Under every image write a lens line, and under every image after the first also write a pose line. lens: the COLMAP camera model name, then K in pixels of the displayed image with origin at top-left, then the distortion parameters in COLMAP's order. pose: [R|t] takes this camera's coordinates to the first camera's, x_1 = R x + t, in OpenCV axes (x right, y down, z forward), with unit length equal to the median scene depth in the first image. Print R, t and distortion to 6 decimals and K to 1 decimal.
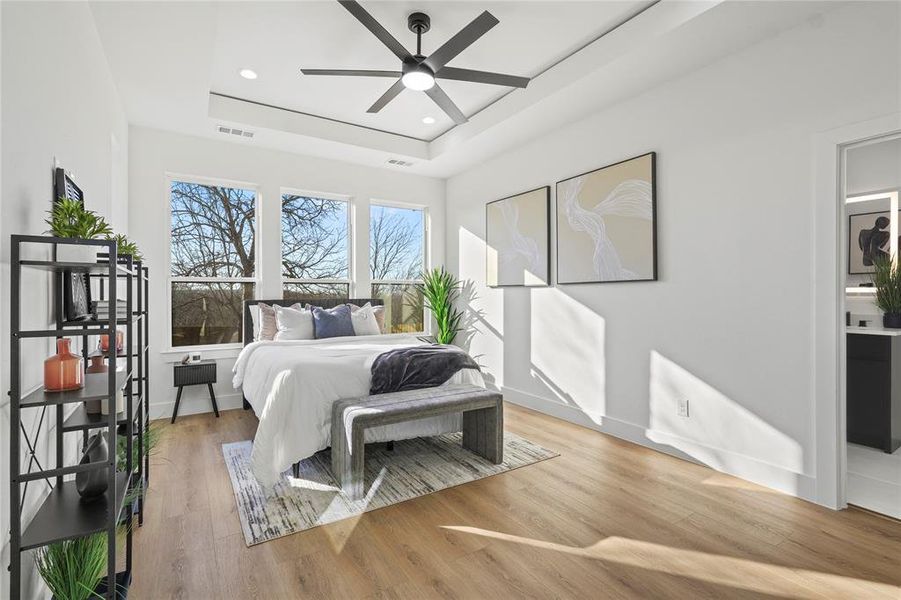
lens RADIAL K [[420.5, 0, 462.9], [0, 420.5, 291.2], [0, 0, 1]] dist [-0.025440, 0.013720]
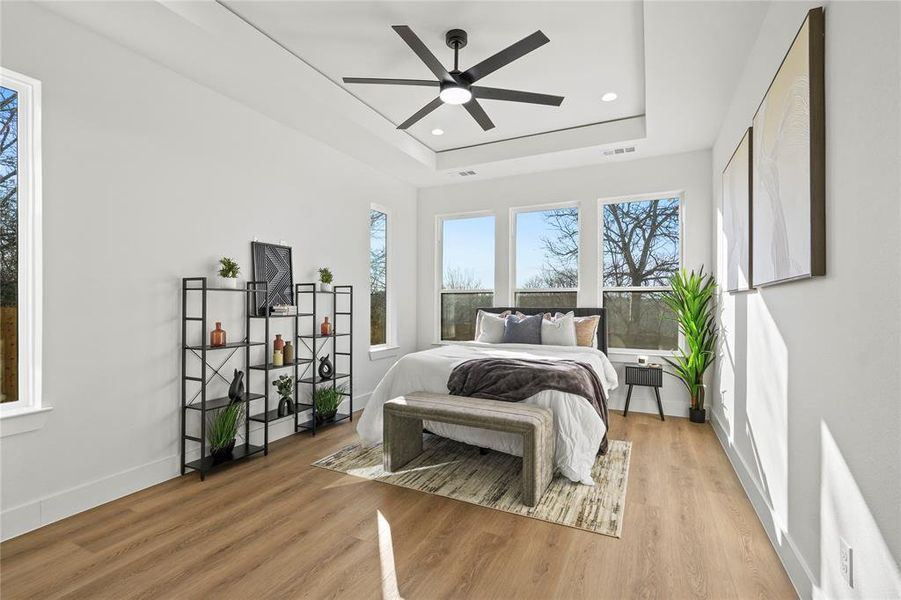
lens RADIAL K [[412.8, 0, 448.9], [0, 412.8, 305.0], [0, 0, 1]] dist [0.030458, -0.004776]
pose [[0.507306, 0.009151, -0.861718, 0.661548], [0.002812, 0.999921, 0.012274, -0.001348], [0.861762, -0.008650, 0.507240, 0.407149]]
